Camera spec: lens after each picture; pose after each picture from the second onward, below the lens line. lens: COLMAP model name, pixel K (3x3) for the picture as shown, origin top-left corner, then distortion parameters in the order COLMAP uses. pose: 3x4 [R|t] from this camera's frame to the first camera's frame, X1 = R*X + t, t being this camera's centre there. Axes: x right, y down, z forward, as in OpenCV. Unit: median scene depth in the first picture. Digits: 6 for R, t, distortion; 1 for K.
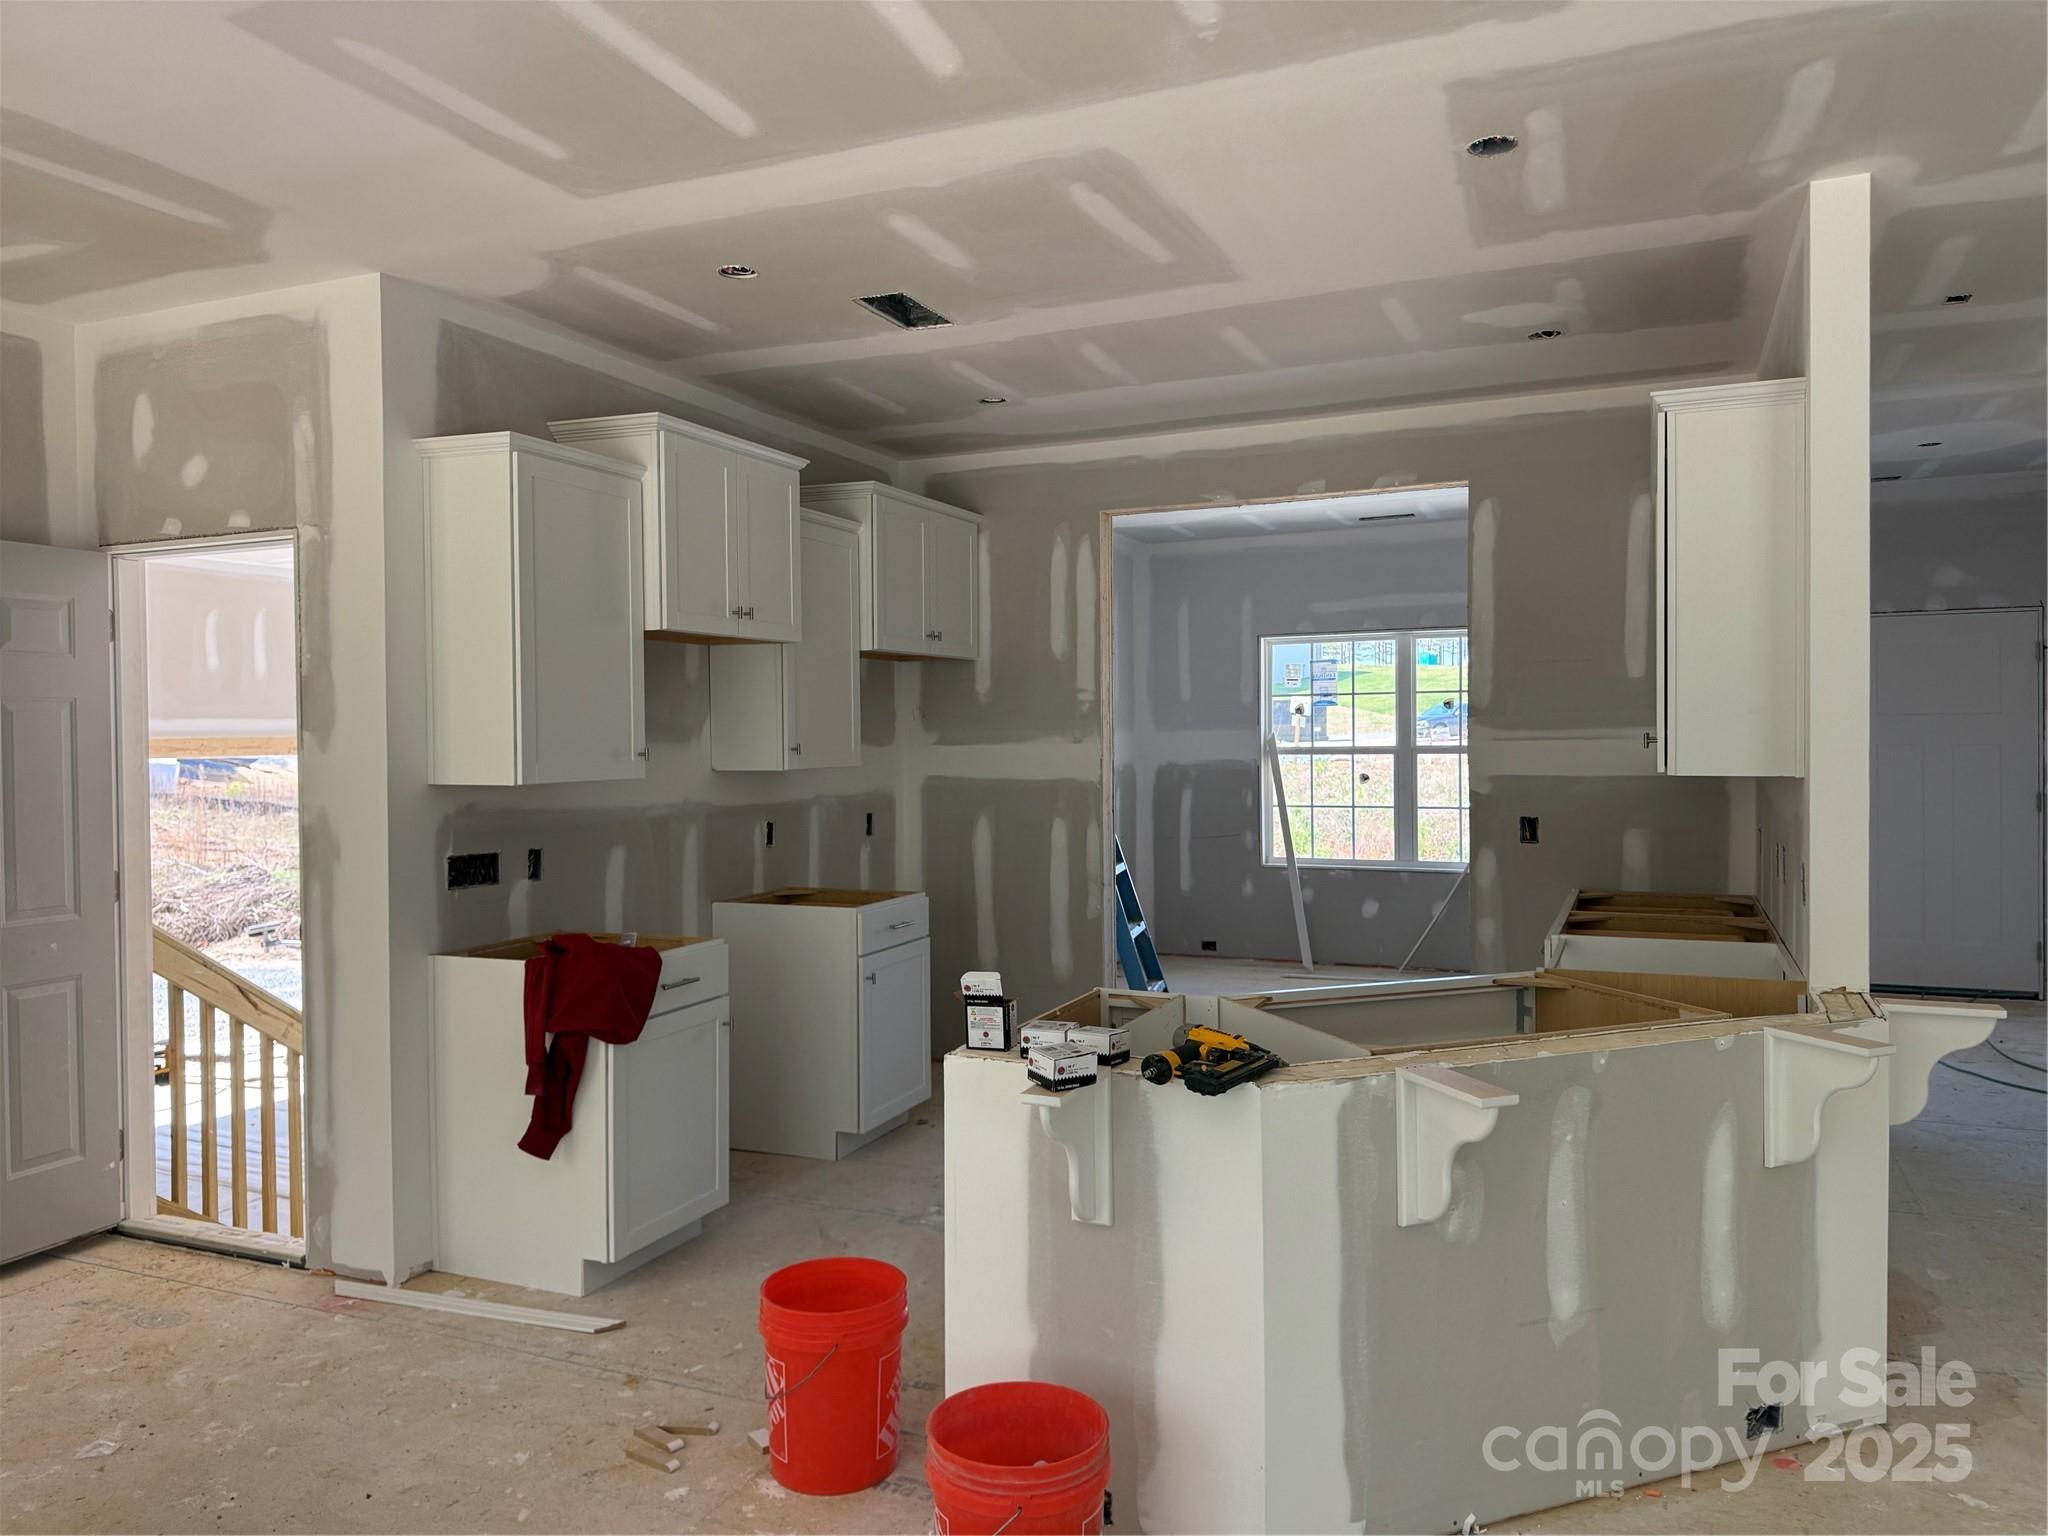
lens RADIAL K [[1408.1, 0, 1030.0], [0, 1408.1, 760.2], [0, 0, 1]] dist [0.033664, -0.048829]
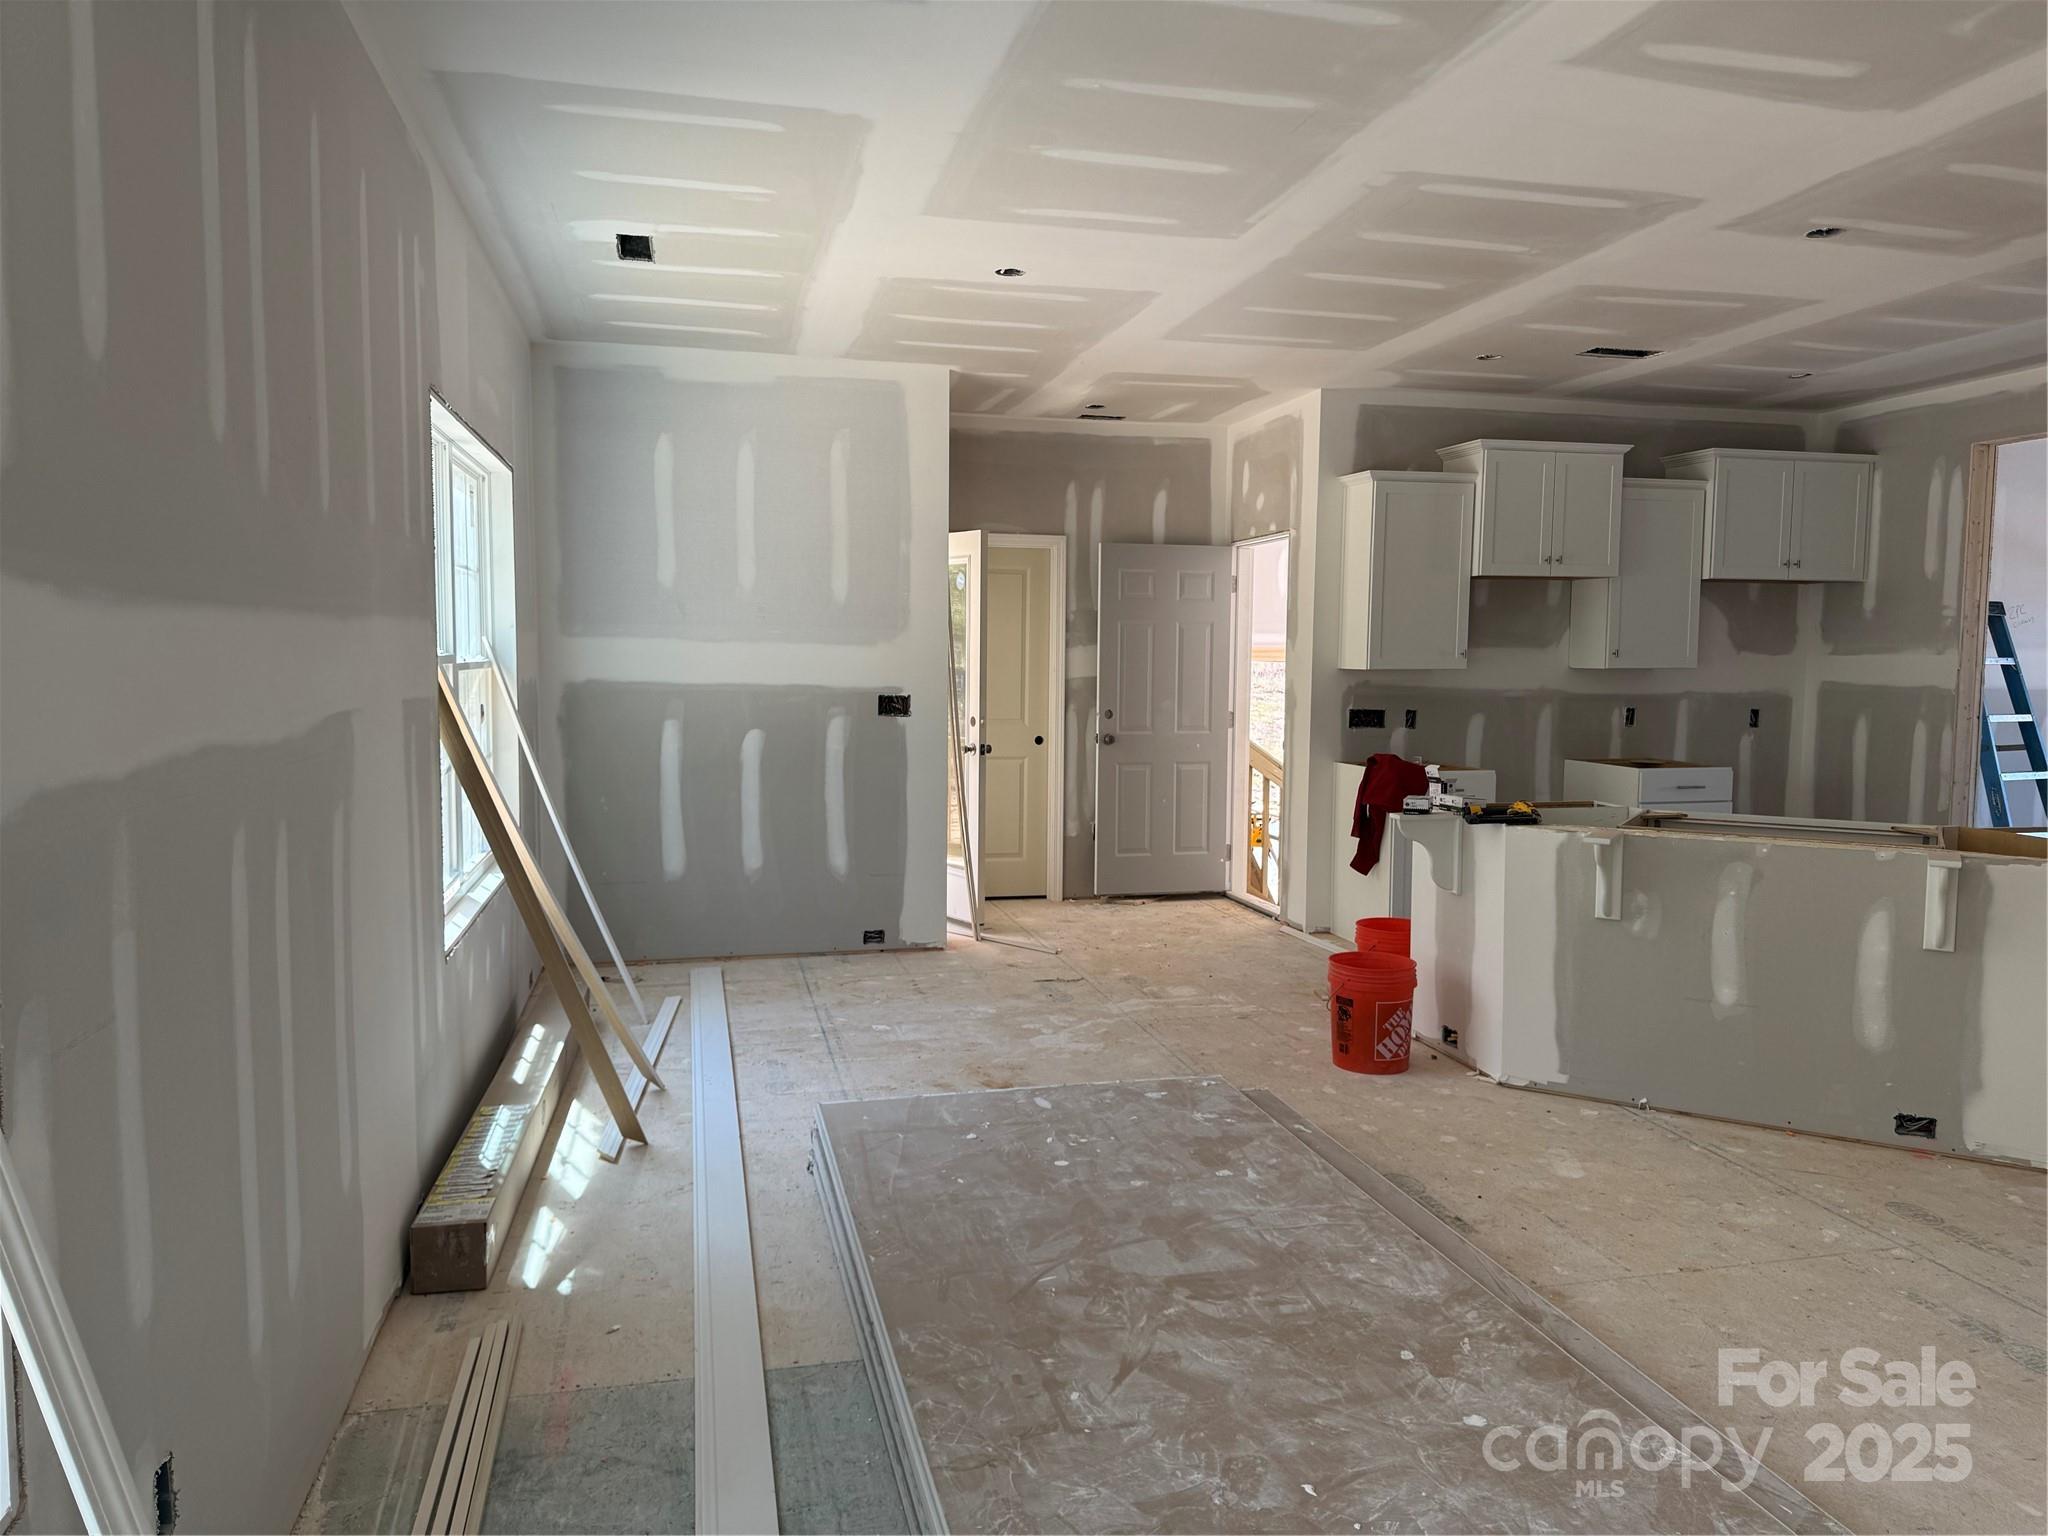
lens RADIAL K [[1434.7, 0, 1009.6], [0, 1434.7, 779.8], [0, 0, 1]] dist [0.104071, -0.169222]
pose [[0.578735, 0.083541, -0.811225, 0.797498], [-0.026952, 0.996155, 0.083357, 0.015433], [0.815070, -0.026378, 0.578761, -0.398018]]
